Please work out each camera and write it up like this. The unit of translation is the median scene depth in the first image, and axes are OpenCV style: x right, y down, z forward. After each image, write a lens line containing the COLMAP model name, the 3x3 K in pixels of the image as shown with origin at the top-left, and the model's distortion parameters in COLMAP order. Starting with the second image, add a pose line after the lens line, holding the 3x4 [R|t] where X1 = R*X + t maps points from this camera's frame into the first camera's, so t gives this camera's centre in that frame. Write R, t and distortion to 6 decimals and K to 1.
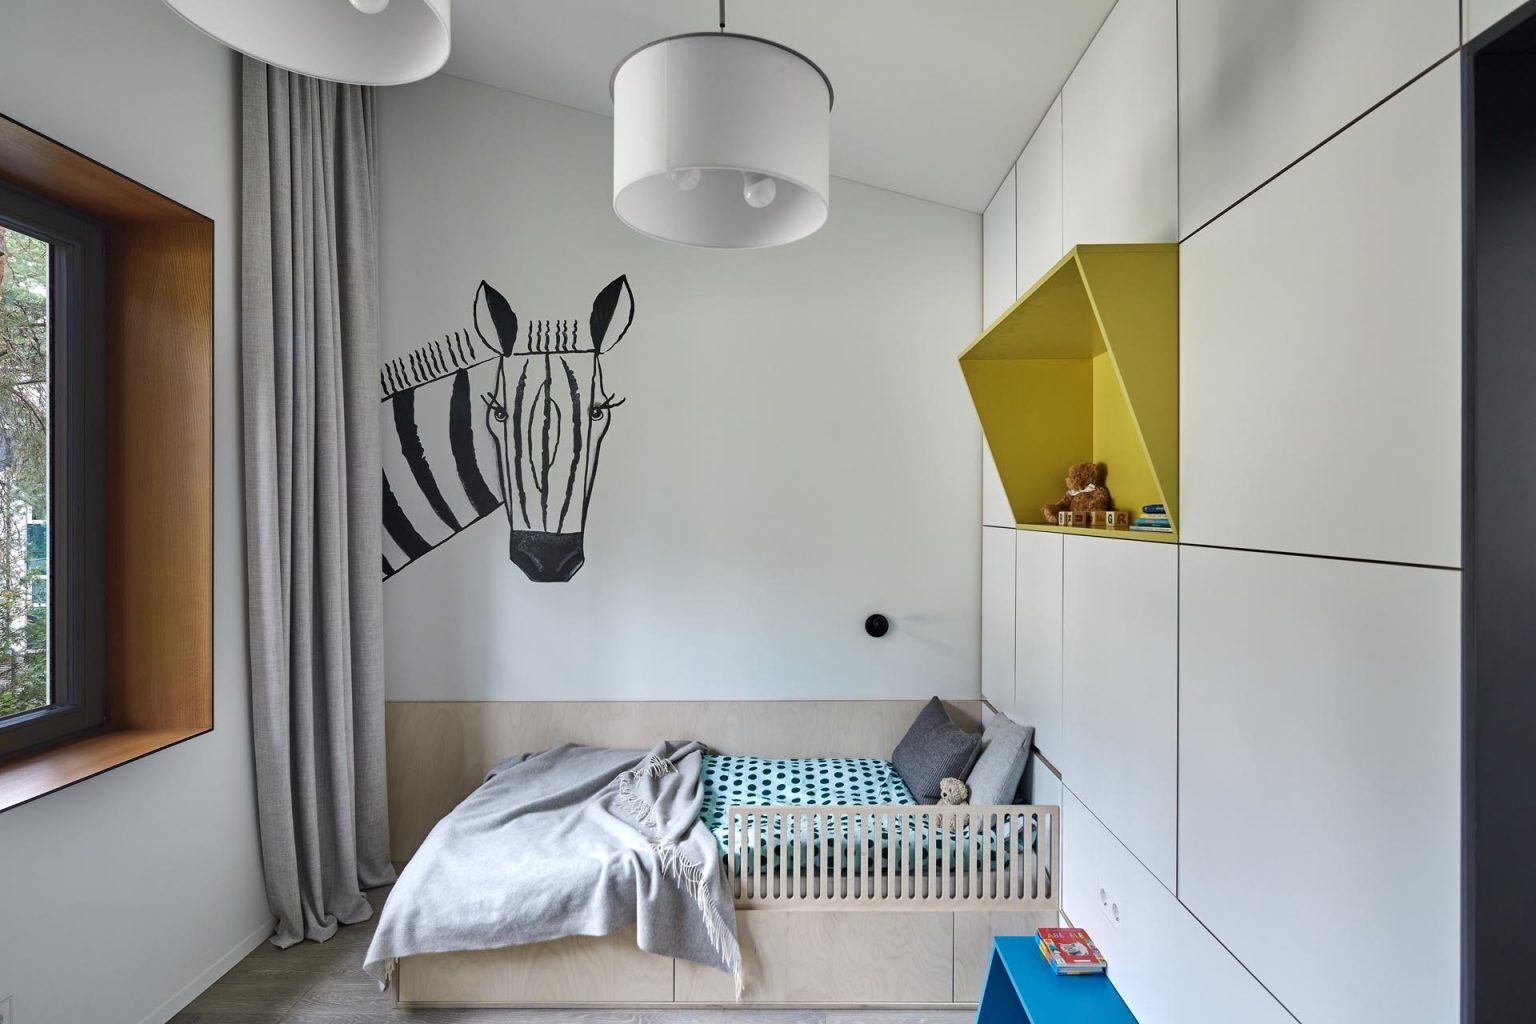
lens RADIAL K [[762.3, 0, 768.0], [0, 762.3, 512.0], [0, 0, 1]] dist [0.012814, 0.000700]
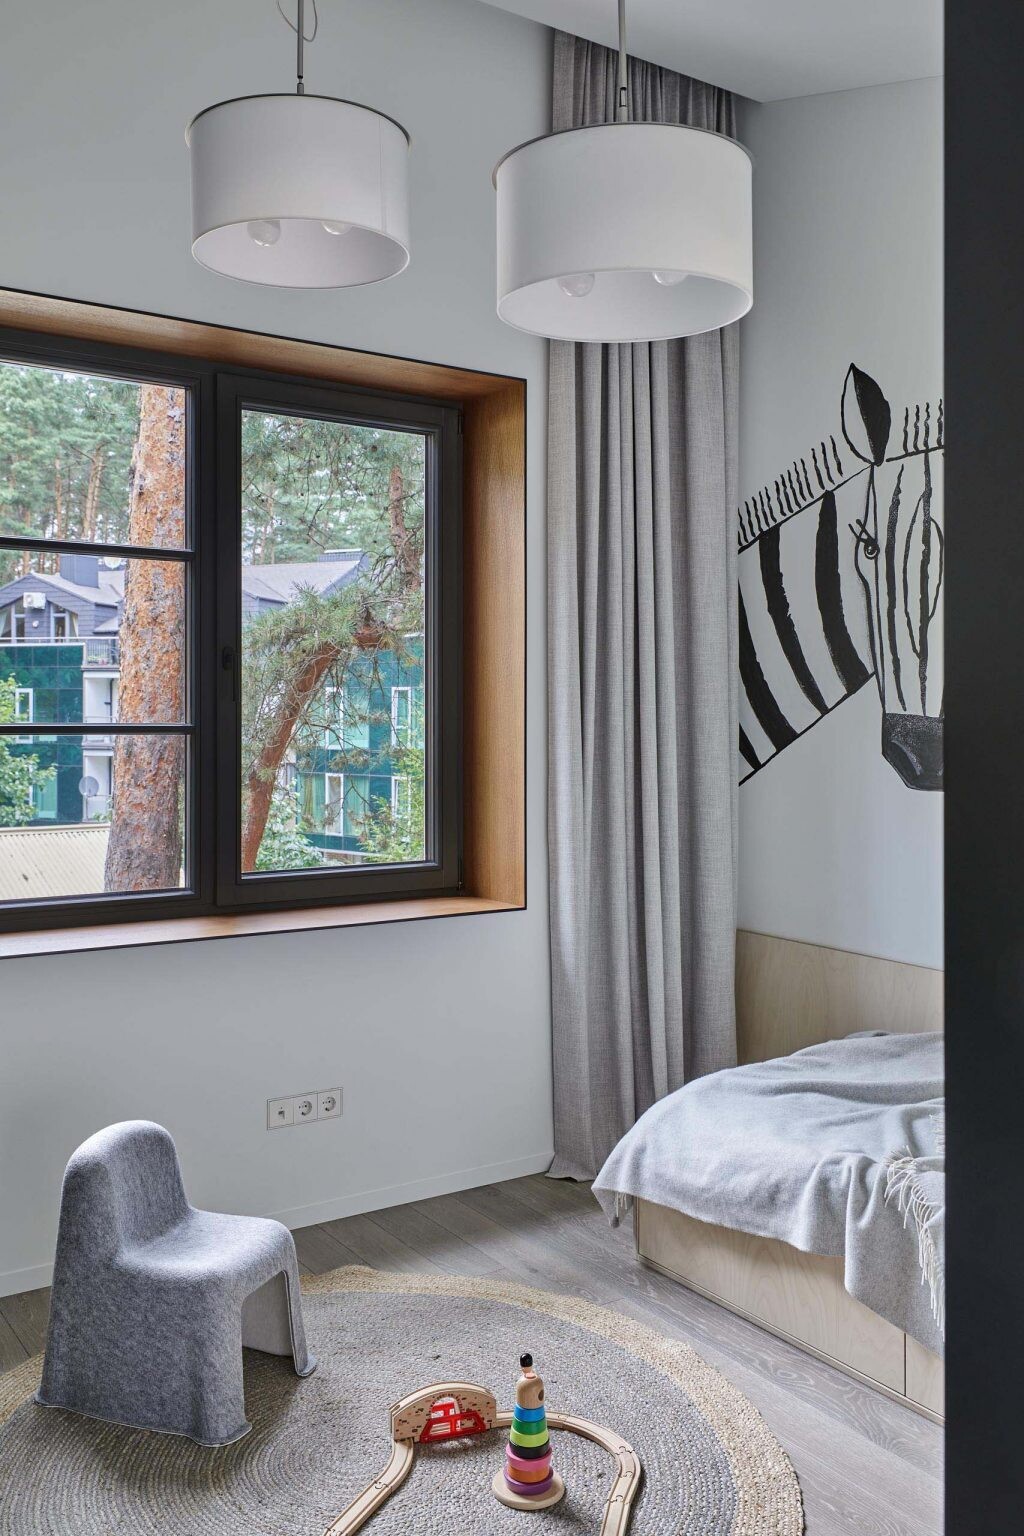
lens RADIAL K [[1316.0, 0, 512.7], [0, 1316.0, 729.6], [0, 0, 1]] dist [0.036384, 0.004382]
pose [[0.581240, 0.020563, -0.813473, 0.456273], [-0.015654, 0.999778, 0.014088, 0.027695], [0.813582, 0.004546, 0.581433, 0.020844]]
